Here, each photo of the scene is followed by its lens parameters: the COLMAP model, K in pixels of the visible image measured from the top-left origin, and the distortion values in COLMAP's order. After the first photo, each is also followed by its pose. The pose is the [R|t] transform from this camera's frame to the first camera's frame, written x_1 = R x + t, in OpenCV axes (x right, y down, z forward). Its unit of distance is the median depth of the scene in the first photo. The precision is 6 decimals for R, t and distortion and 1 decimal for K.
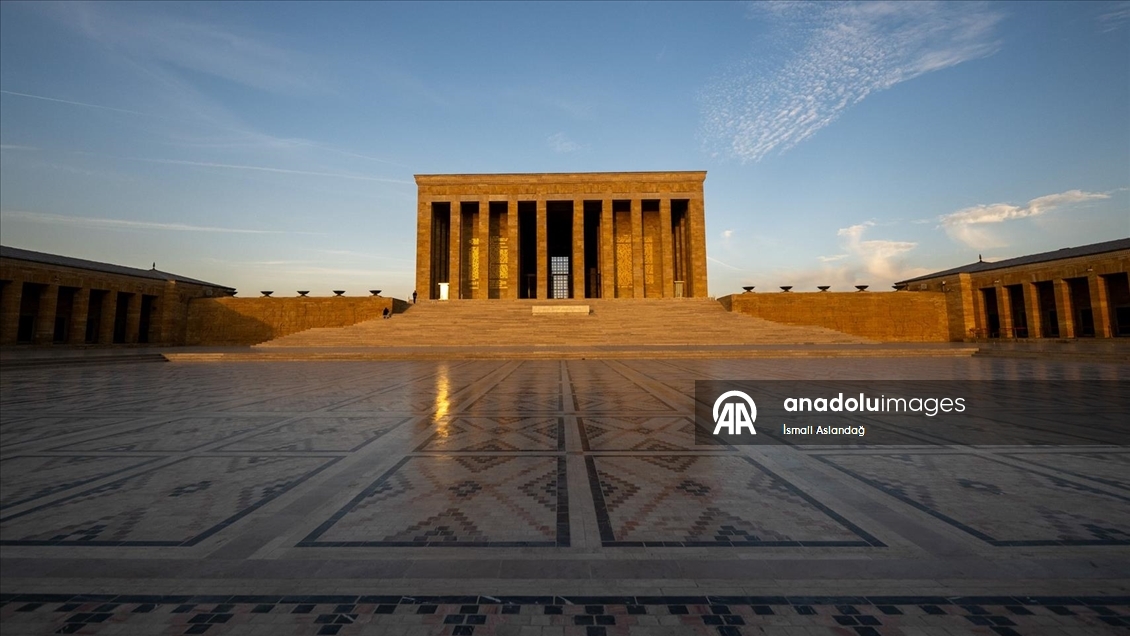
lens RADIAL K [[559.1, 0, 543.8], [0, 559.1, 268.3], [0, 0, 1]] dist [-0.001577, -0.000729]
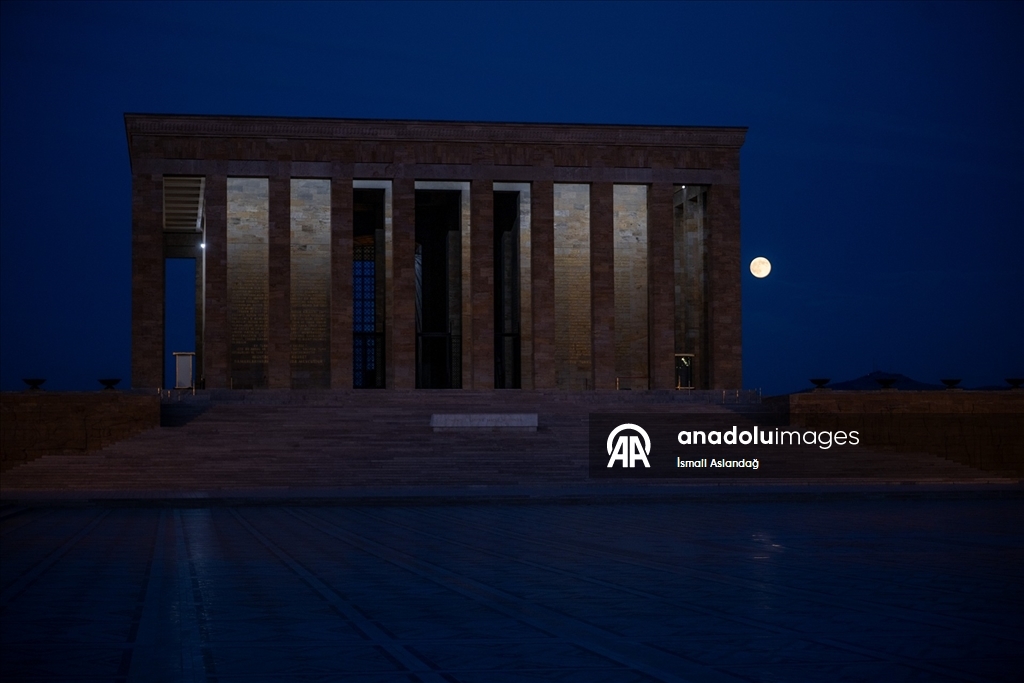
lens RADIAL K [[2041.0, 0, 512.0], [0, 2041.0, 341.5], [0, 0, 1]] dist [0.009753, -0.050330]
pose [[0.981223, 0.012024, 0.192502, -0.242826], [-0.024525, 0.997732, 0.062689, -0.094622], [-0.191311, -0.066233, 0.979292, -0.691994]]
